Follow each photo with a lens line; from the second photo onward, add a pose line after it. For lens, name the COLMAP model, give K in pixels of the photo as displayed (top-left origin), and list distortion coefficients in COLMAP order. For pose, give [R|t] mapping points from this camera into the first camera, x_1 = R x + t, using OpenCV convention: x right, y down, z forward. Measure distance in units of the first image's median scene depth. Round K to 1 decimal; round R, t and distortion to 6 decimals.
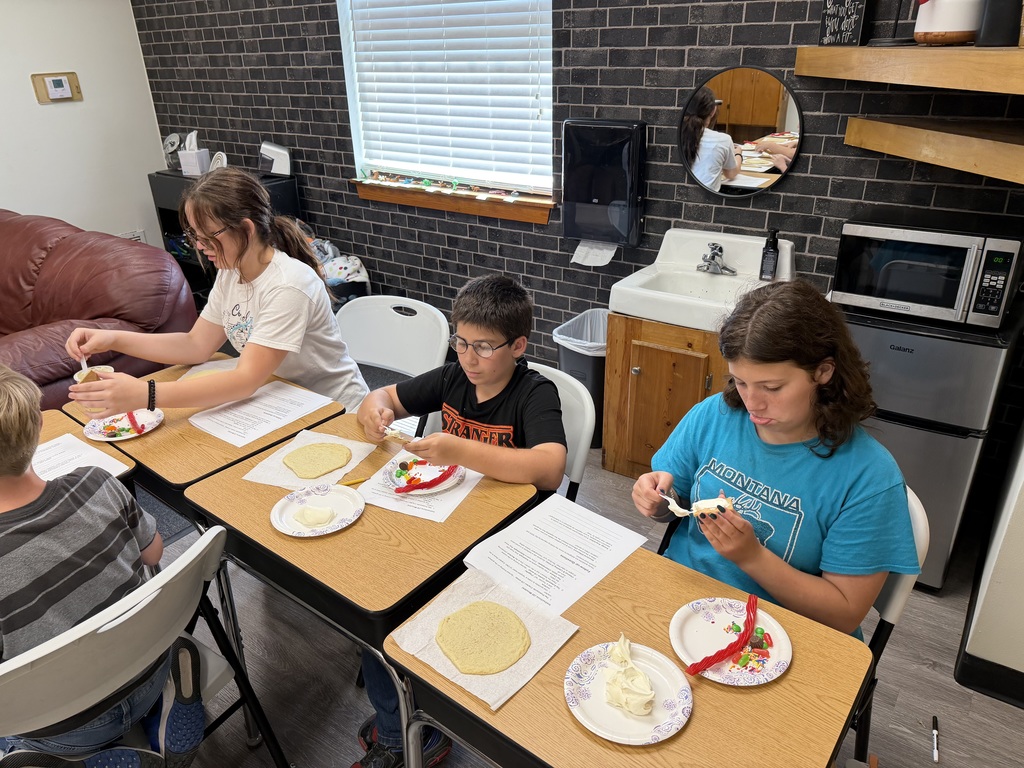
lens RADIAL K [[746.3, 0, 513.7], [0, 746.3, 383.6], [0, 0, 1]] dist [0.017677, -0.025932]
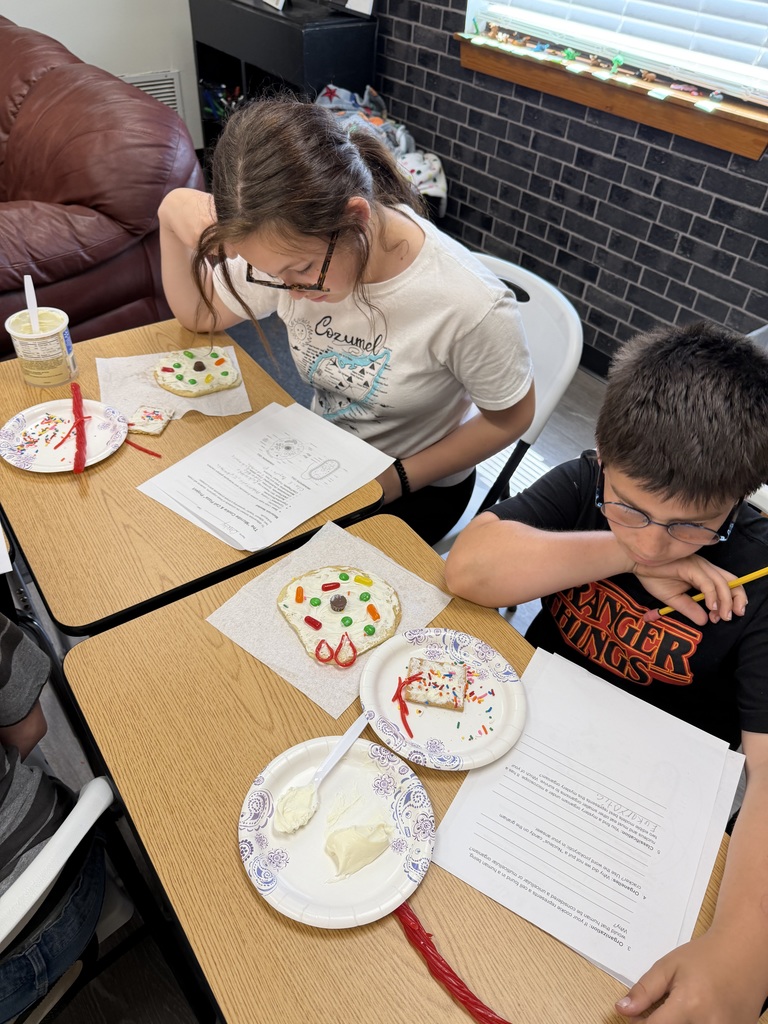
lens RADIAL K [[746.3, 0, 349.4], [0, 746.3, 507.2], [0, 0, 1]] dist [0.017677, -0.025932]
pose [[0.948934, 0.255671, -0.184813, -0.078668], [-0.192930, 0.933824, 0.301248, -0.061518], [0.249604, -0.250209, 0.935464, 0.248618]]
